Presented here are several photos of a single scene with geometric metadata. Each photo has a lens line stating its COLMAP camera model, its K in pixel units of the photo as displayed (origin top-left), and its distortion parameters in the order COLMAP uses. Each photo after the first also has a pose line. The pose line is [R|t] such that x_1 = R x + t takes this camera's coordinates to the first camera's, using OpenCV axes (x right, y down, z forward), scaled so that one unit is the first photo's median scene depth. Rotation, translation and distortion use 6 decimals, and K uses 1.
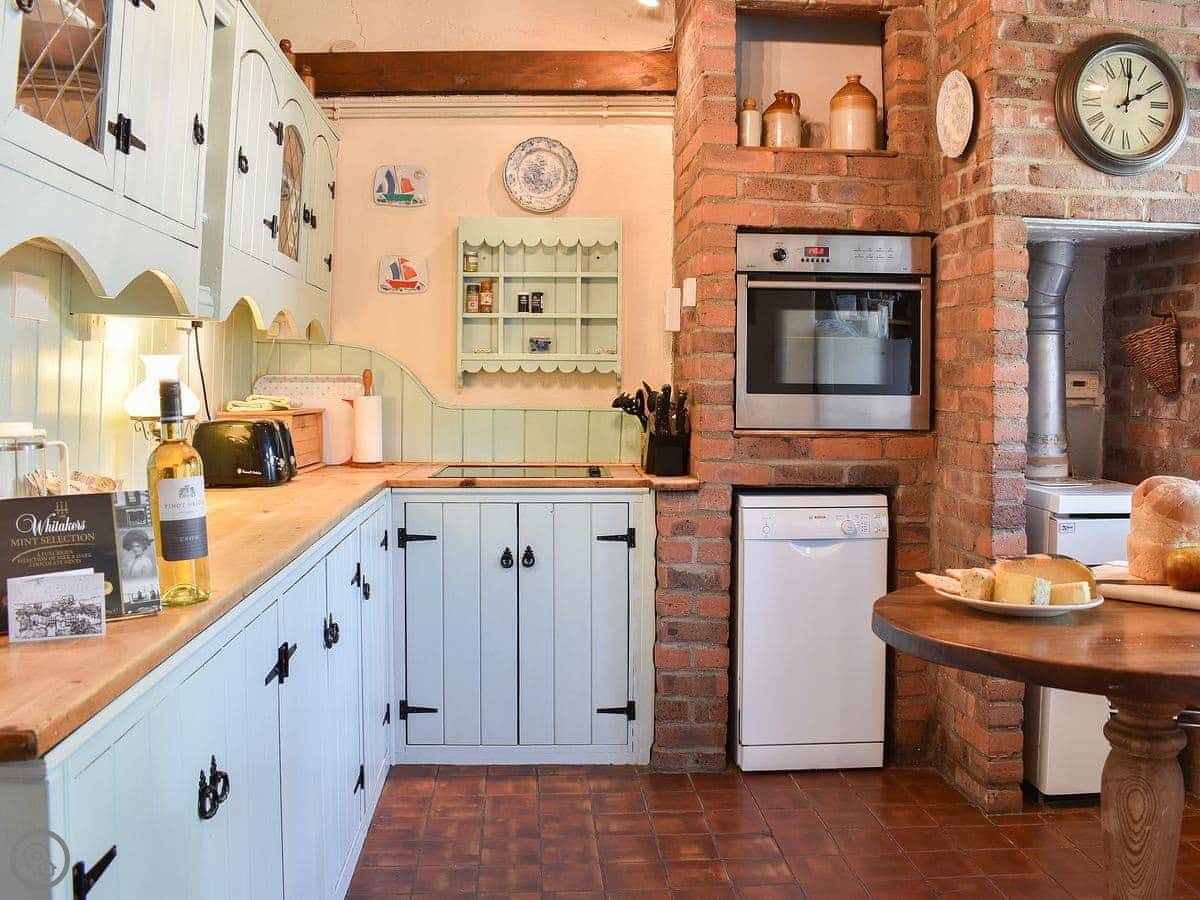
lens RADIAL K [[1119.5, 0, 581.3], [0, 1119.5, 388.4], [0, 0, 1]] dist [-0.095941, 0.000000]
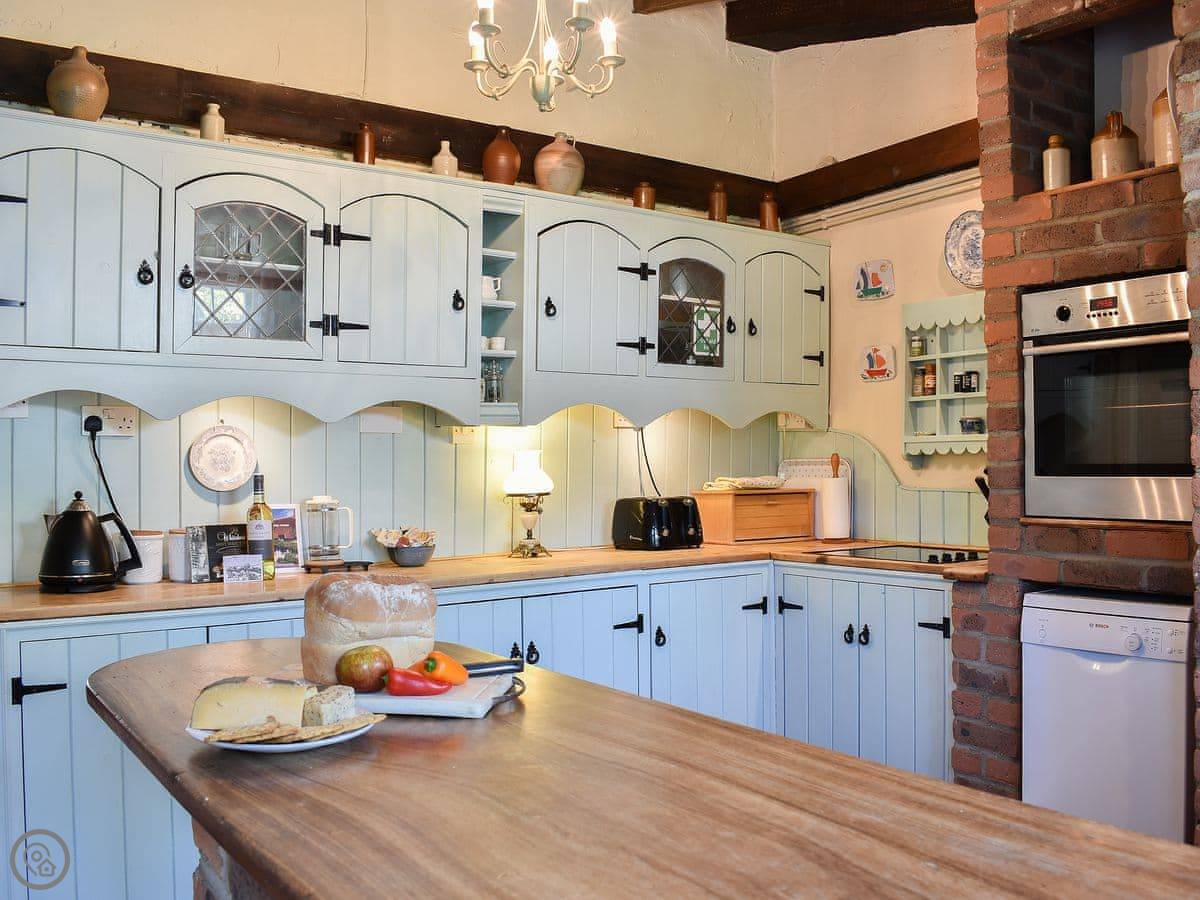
lens RADIAL K [[1119.5, 0, 602.5], [0, 1119.5, 453.4], [0, 0, 1]] dist [-0.095941, 0.000000]
pose [[0.527609, -0.017980, -0.849297, 0.702337], [0.009241, 0.999838, -0.015425, -0.002896], [0.849437, 0.000290, 0.527690, 0.256295]]
